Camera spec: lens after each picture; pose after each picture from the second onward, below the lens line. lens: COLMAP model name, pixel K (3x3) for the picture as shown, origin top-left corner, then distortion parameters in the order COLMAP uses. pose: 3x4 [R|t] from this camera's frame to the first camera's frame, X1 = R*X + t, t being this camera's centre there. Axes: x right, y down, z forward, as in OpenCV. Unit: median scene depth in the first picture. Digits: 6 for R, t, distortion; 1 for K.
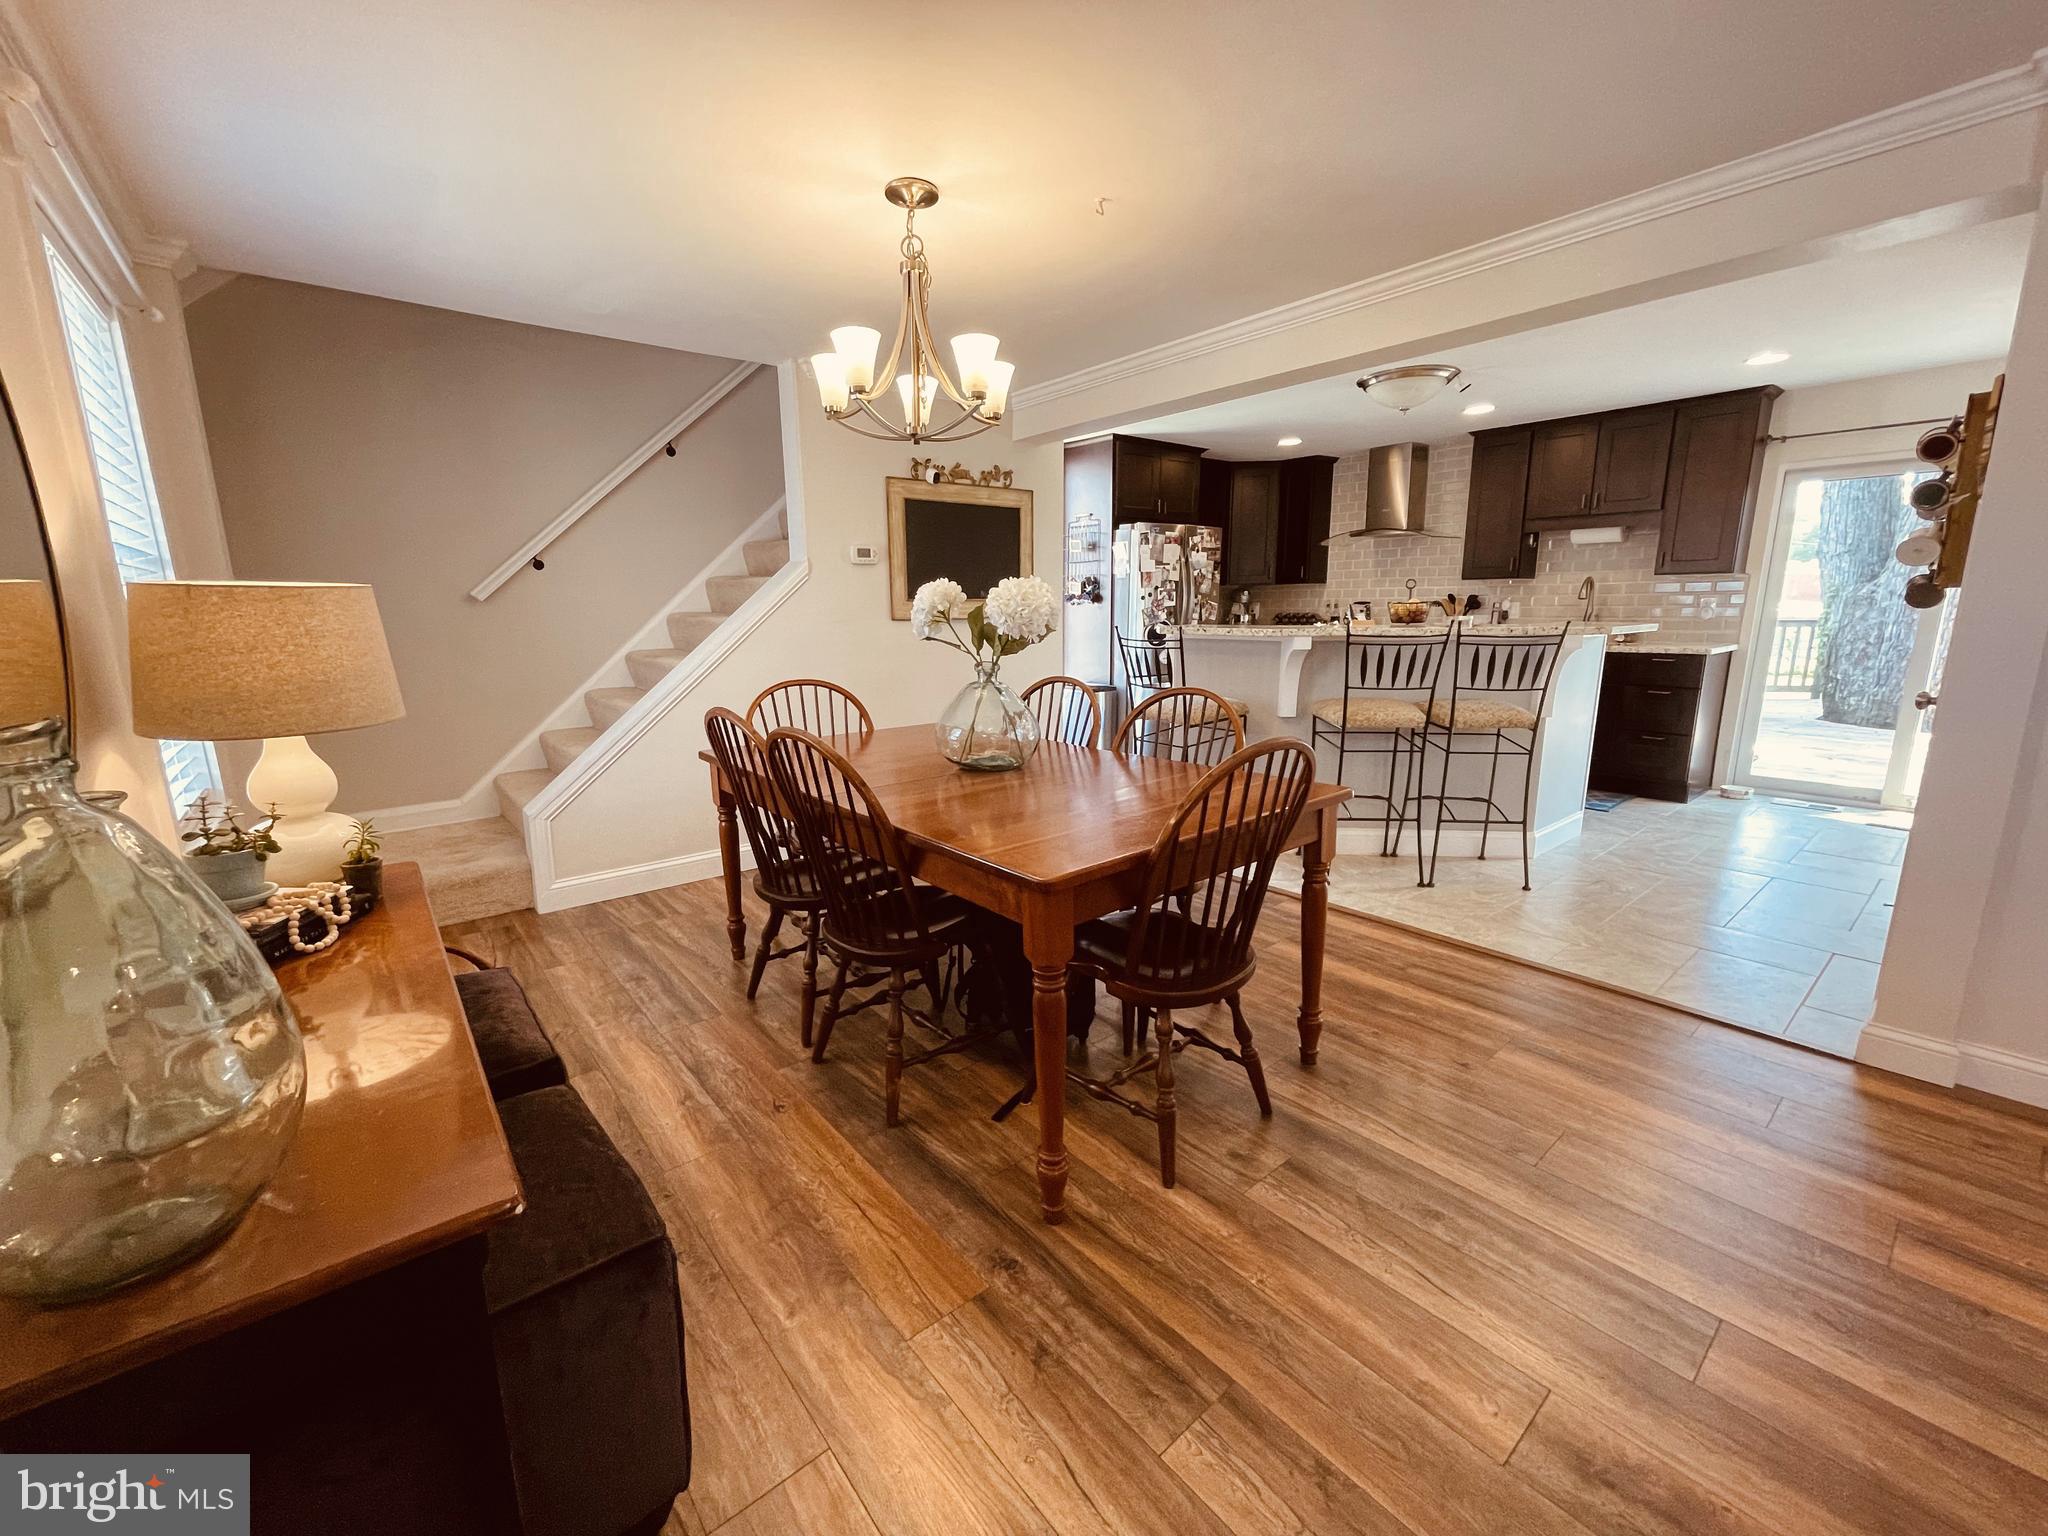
lens RADIAL K [[820.8, 0, 1024.0], [0, 820.8, 768.0], [0, 0, 1]] dist [0.002045, -0.000279]
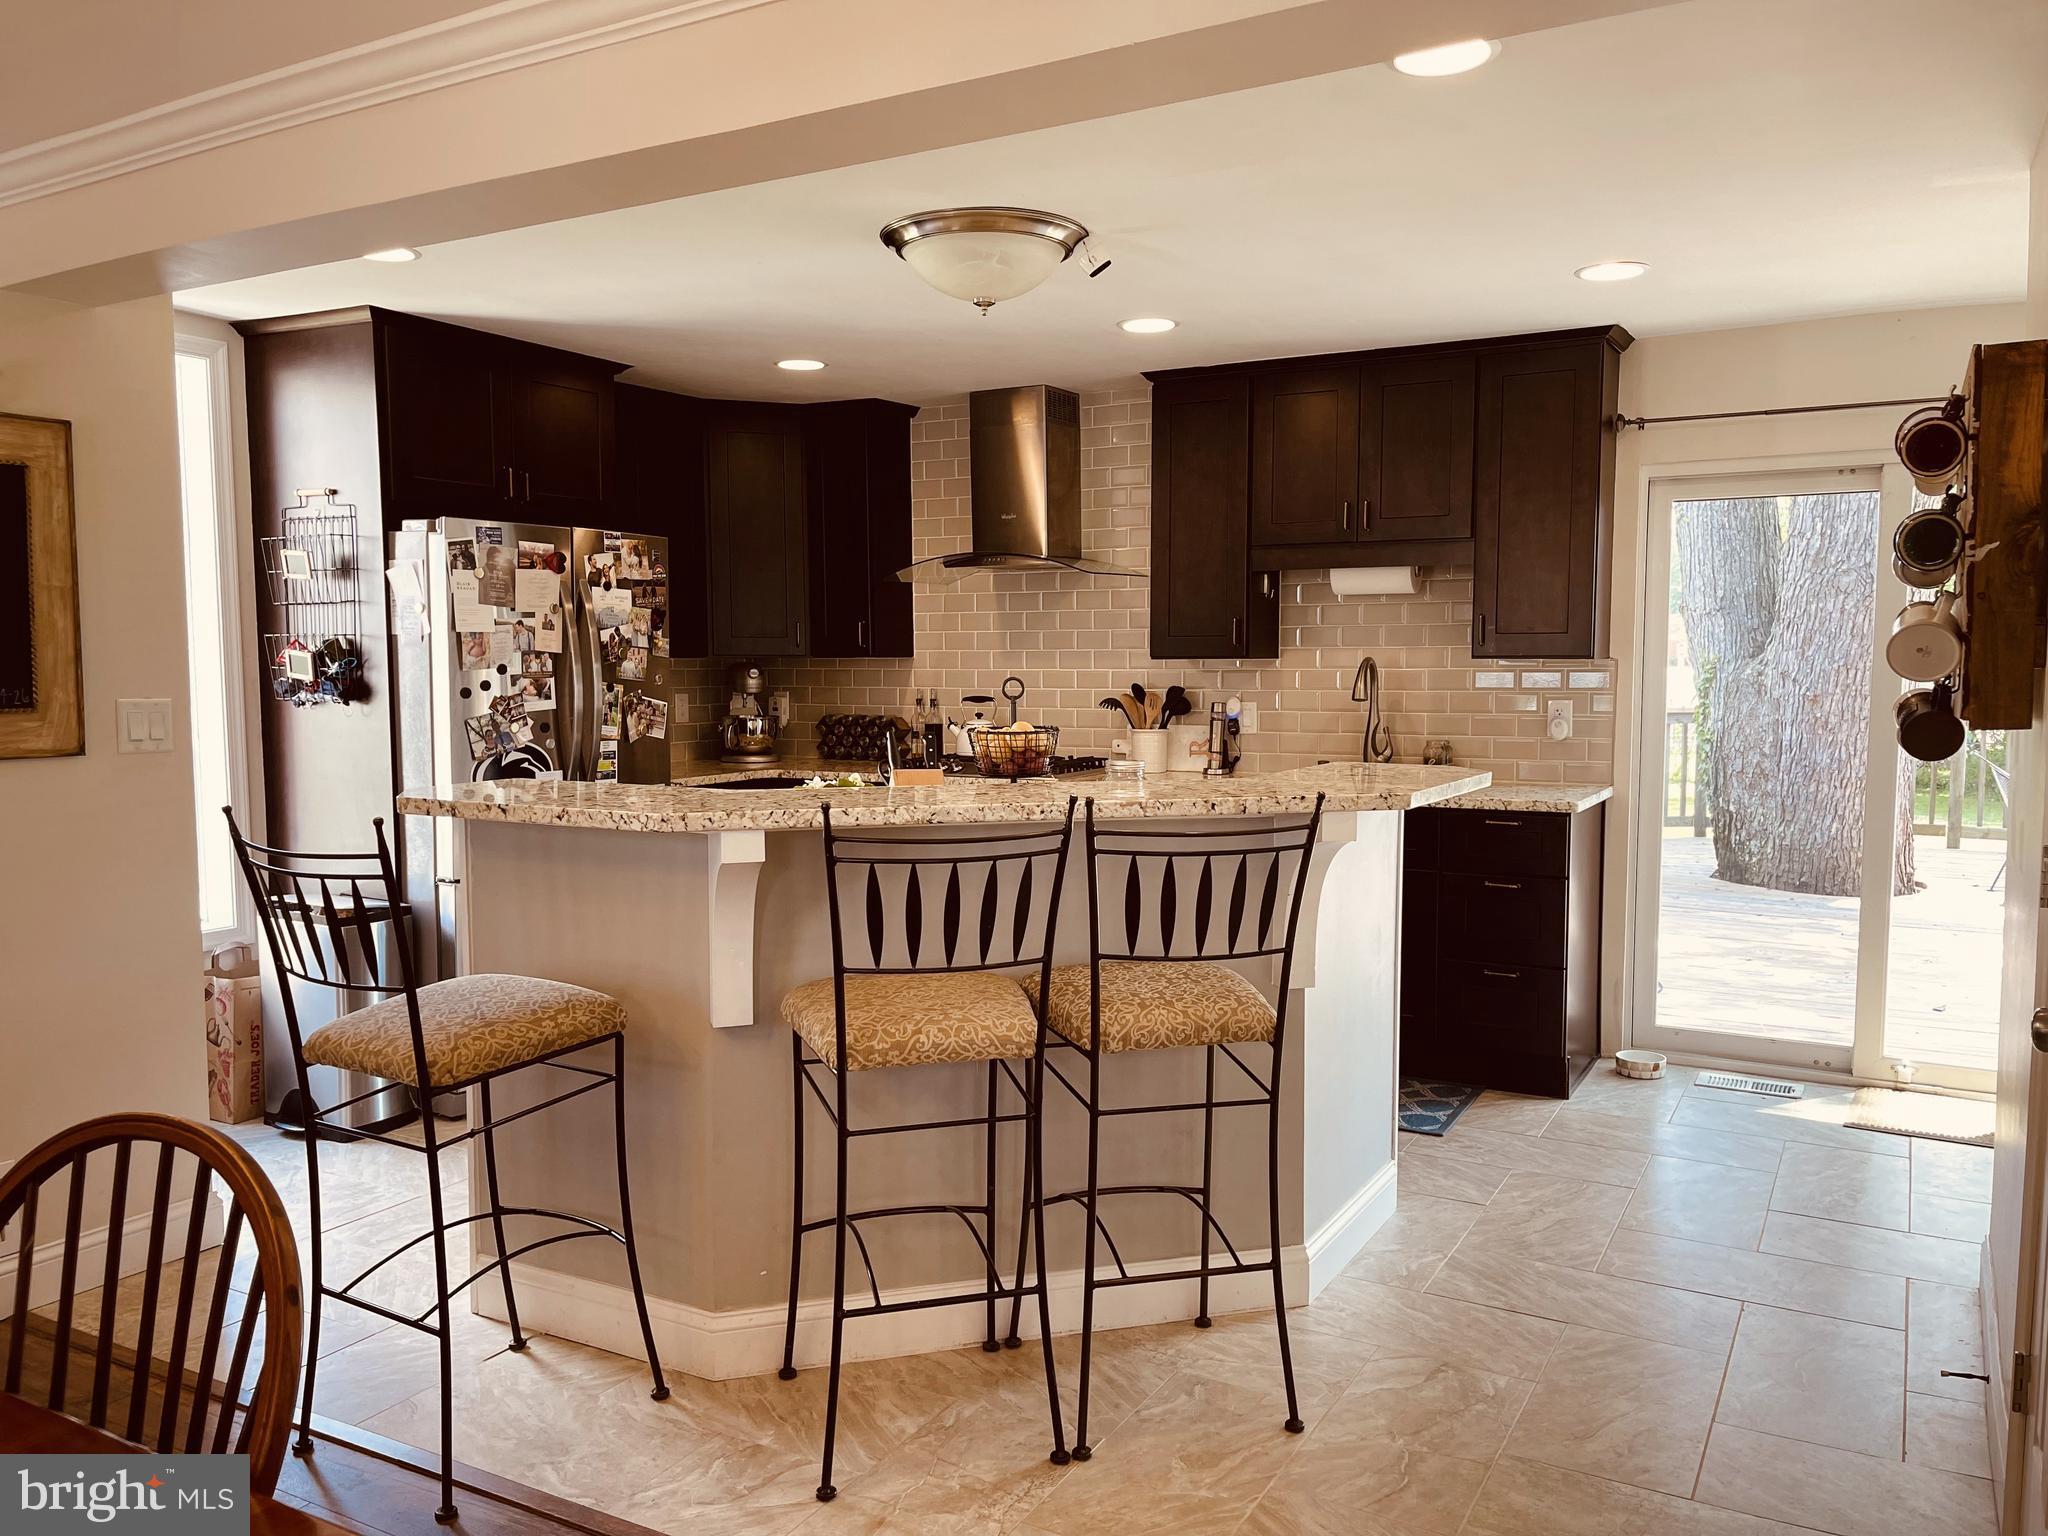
lens RADIAL K [[1531.1, 0, 1064.0], [0, 1531.1, 786.6], [0, 0, 1]] dist [0.045888, -0.037477]
pose [[0.925859, -0.022806, 0.377180, 0.242710], [0.066128, 0.992552, -0.102311, -0.111981], [-0.372038, 0.119668, 0.920471, 0.319874]]
